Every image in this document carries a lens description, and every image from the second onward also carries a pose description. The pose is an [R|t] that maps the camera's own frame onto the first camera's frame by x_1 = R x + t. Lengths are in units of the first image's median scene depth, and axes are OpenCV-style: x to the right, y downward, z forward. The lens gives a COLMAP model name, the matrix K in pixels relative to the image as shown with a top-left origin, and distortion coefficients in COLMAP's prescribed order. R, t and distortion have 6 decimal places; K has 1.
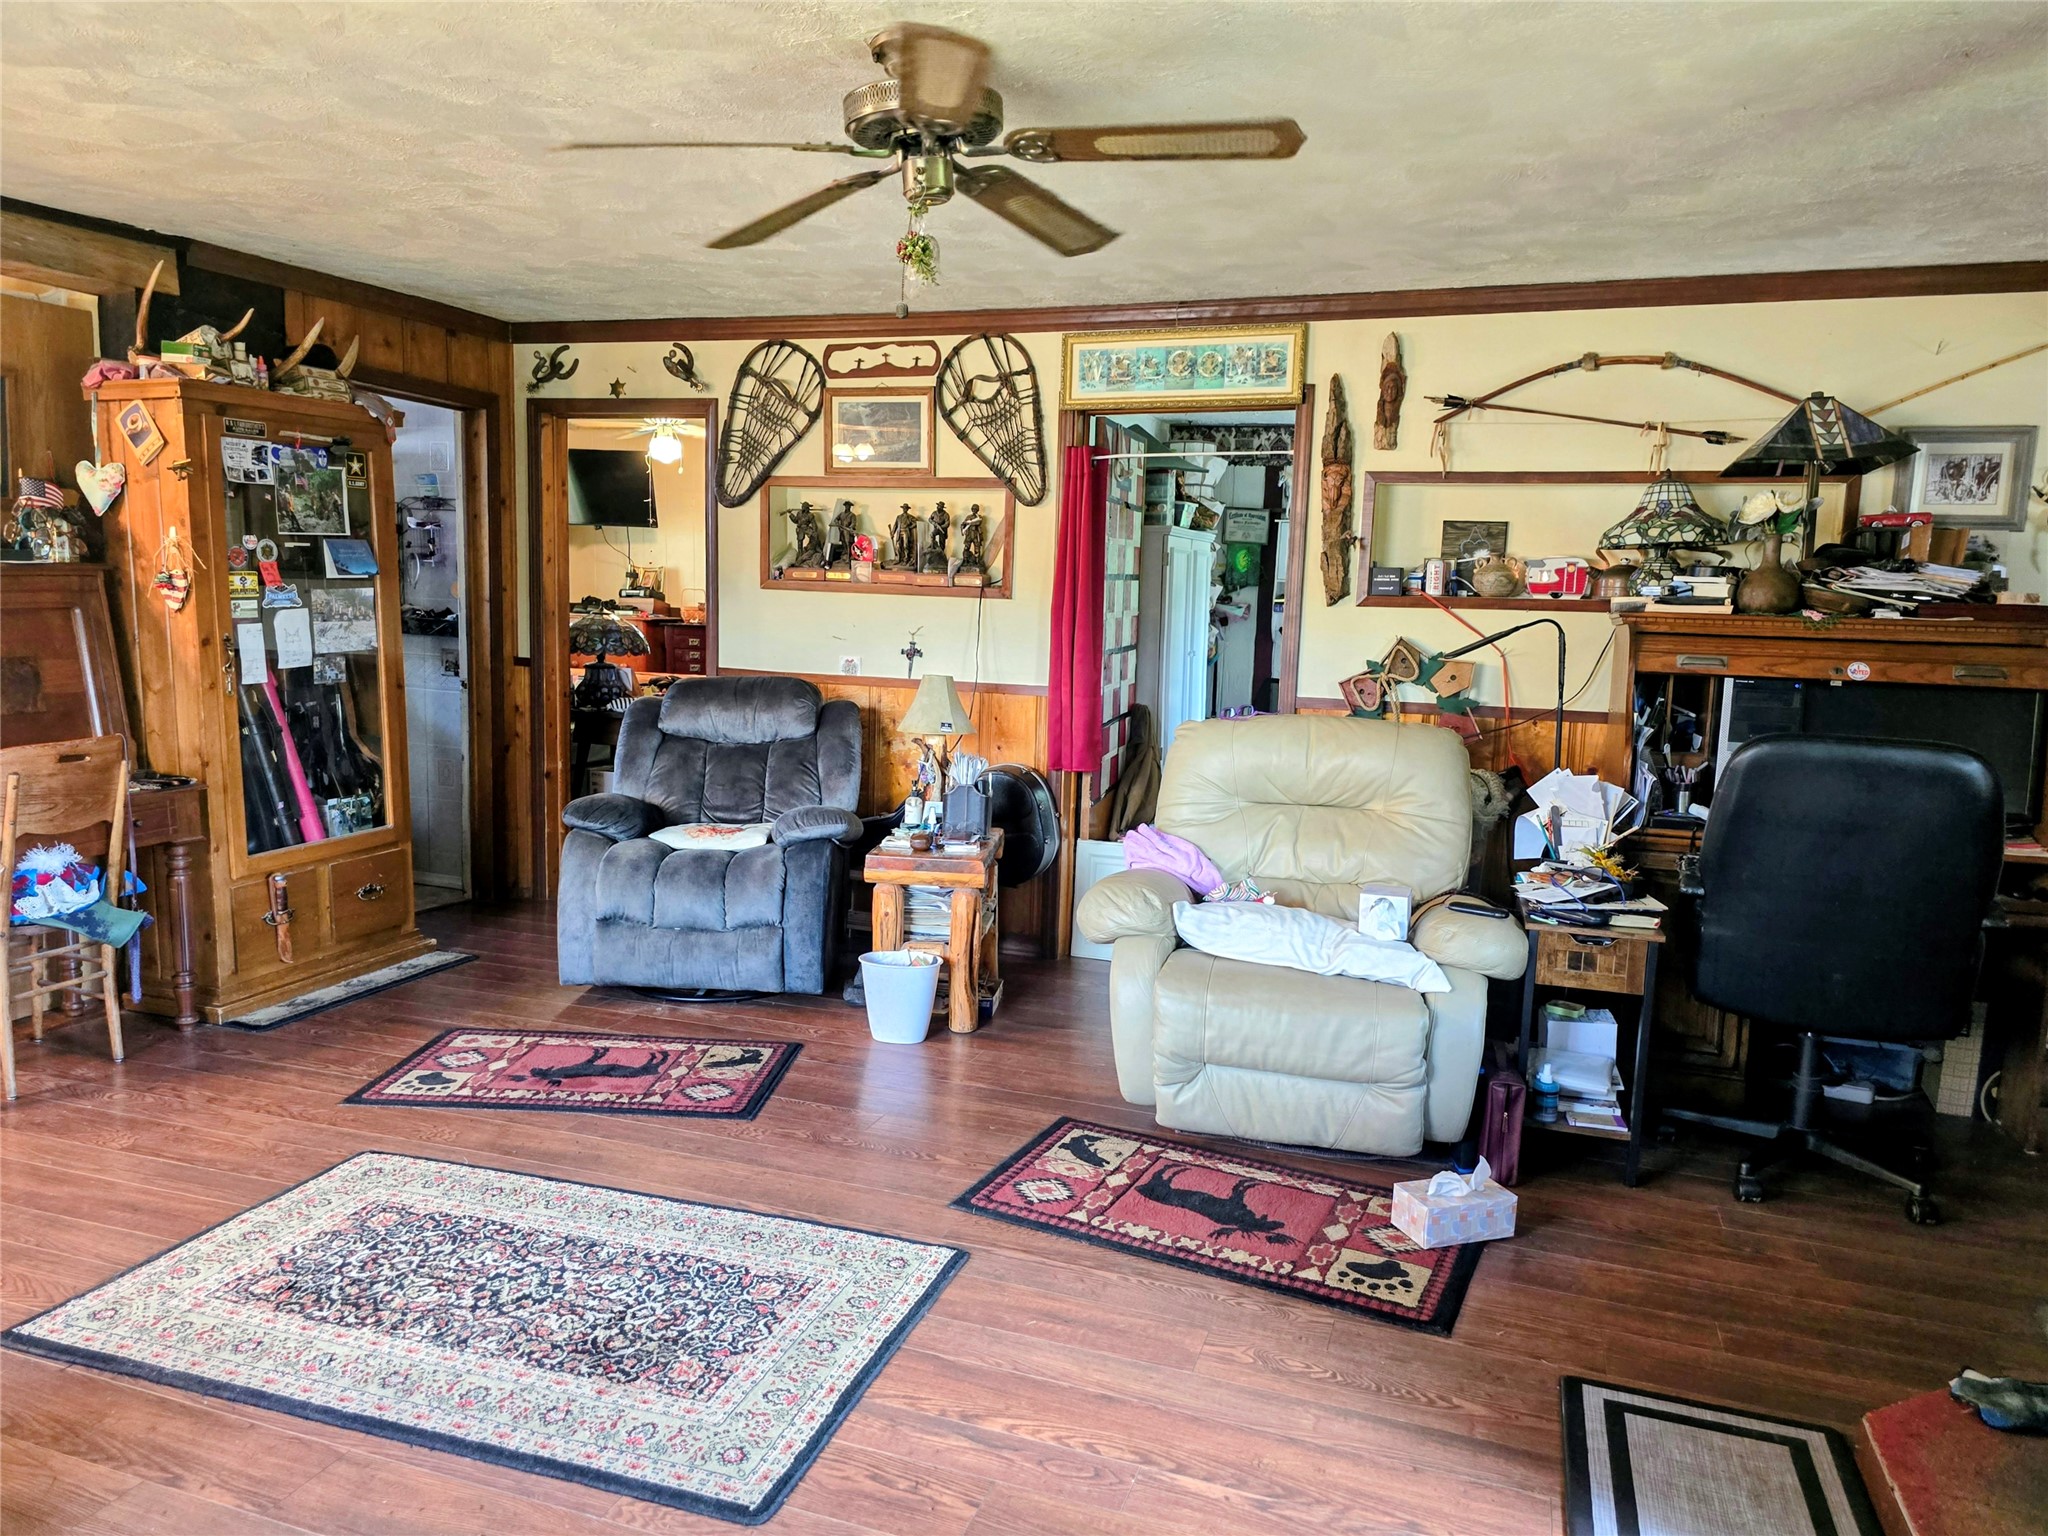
lens RADIAL K [[1411.3, 0, 997.8], [0, 1411.3, 772.4], [0, 0, 1]] dist [0.058366, -0.057176]
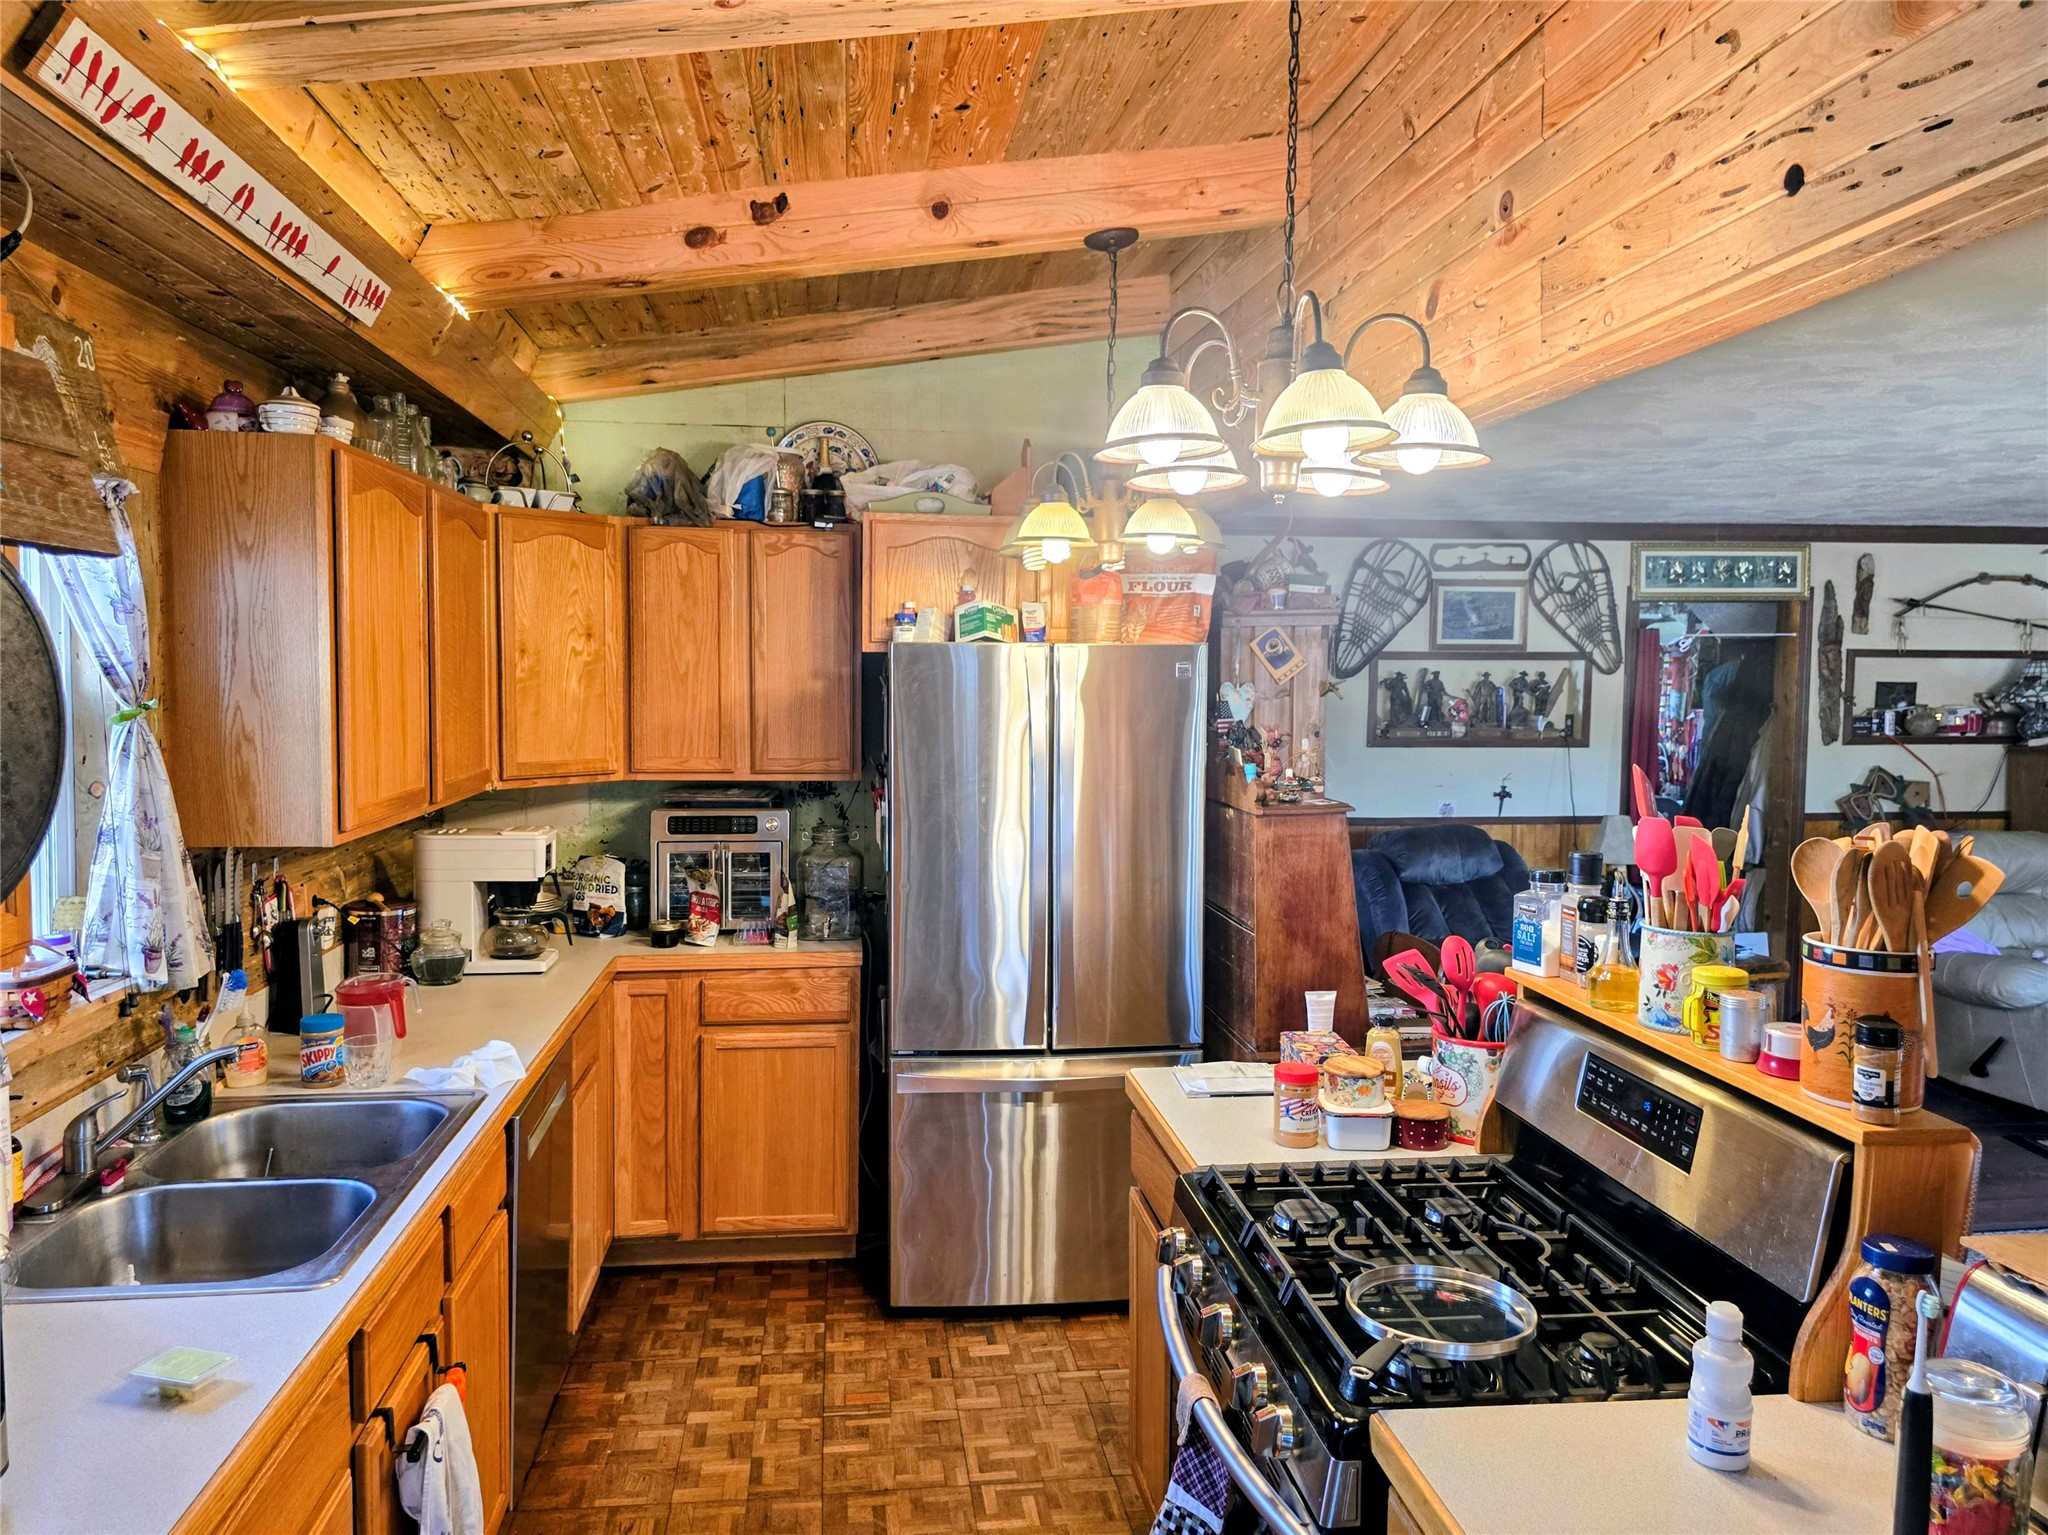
lens RADIAL K [[1411.3, 0, 997.8], [0, 1411.3, 771.9], [0, 0, 1]] dist [0.058366, -0.057176]
pose [[0.897194, -0.058616, 0.437730, -1.025457], [0.079952, 0.996333, -0.030455, -0.107110], [-0.434340, 0.062322, 0.898590, 0.101013]]
